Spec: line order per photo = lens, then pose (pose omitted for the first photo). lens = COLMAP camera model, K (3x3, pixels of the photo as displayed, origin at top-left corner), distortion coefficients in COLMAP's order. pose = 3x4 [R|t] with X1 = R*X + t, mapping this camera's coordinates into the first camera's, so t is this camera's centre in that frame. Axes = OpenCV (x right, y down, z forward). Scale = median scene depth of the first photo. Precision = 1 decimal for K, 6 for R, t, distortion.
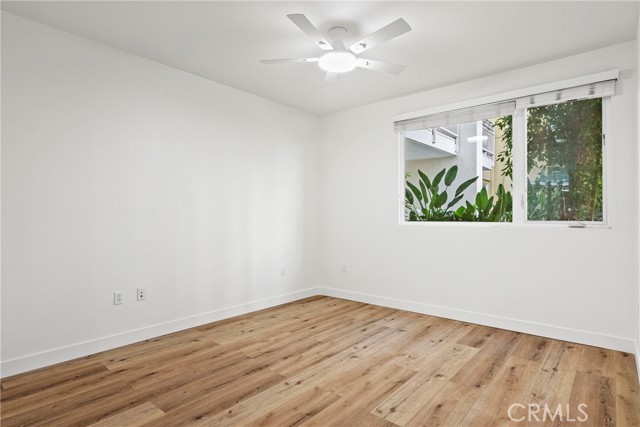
lens RADIAL K [[348.6, 0, 317.8], [0, 348.6, 210.6], [0, 0, 1]] dist [-0.014121, 0.000073]
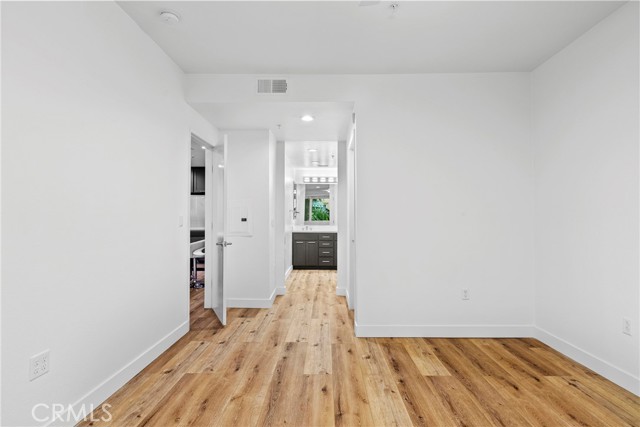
lens RADIAL K [[348.6, 0, 319.4], [0, 348.6, 214.3], [0, 0, 1]] dist [-0.014121, 0.000073]
pose [[-0.767789, -0.005107, -0.640683, 0.575933], [0.006885, 0.999845, -0.016221, 0.013337], [0.640666, -0.016866, -0.767634, 1.495440]]
